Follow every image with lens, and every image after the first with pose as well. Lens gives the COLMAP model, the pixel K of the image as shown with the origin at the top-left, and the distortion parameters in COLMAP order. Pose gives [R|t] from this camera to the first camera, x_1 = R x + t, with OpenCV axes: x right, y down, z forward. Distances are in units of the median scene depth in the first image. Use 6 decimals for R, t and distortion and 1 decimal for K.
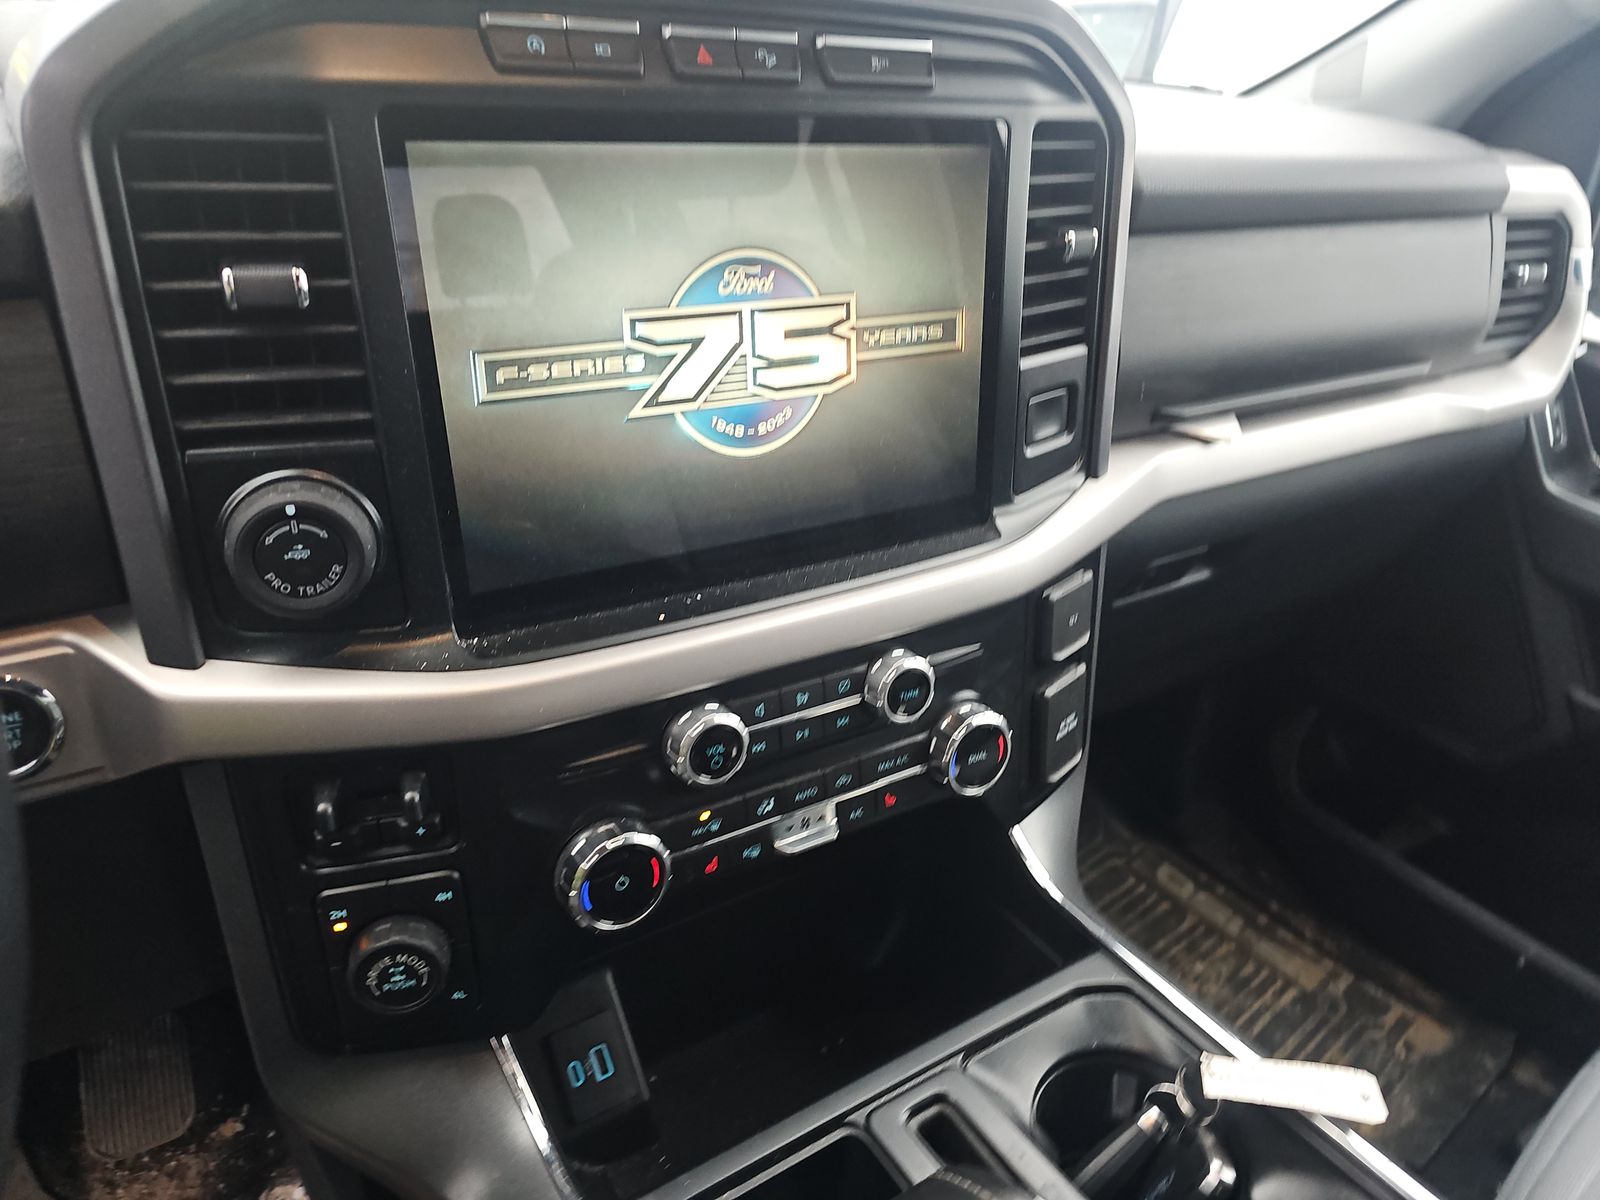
lens RADIAL K [[1068.1, 0, 800.0], [0, 1068.1, 600.0], [0, 0, 1]] dist [0.002852, 0.001401]
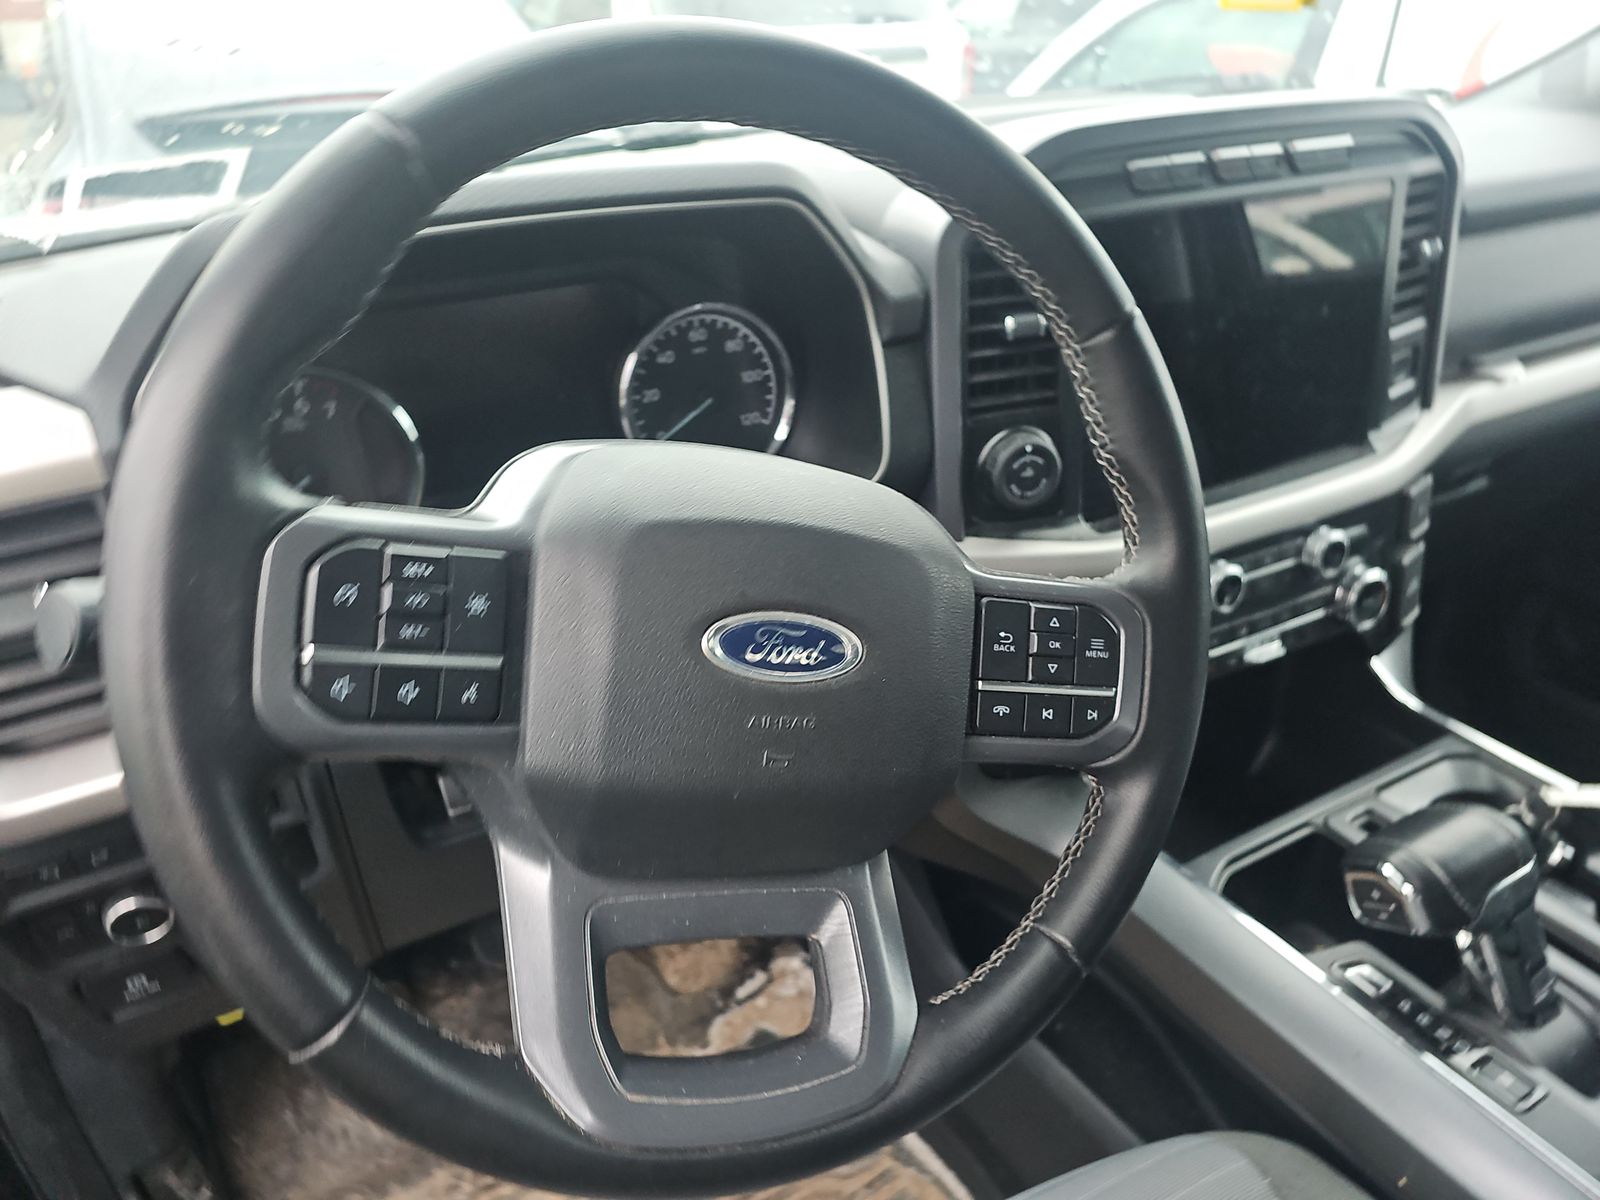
lens RADIAL K [[1097.0, 0, 790.0], [0, 1097.0, 594.0], [0, 0, 1]] dist [-0.008269, -0.004031]
pose [[0.993395, -0.040817, -0.107239, -0.478540], [0.042969, 0.998917, 0.017828, 0.076595], [0.106395, -0.022318, 0.994073, -0.611155]]
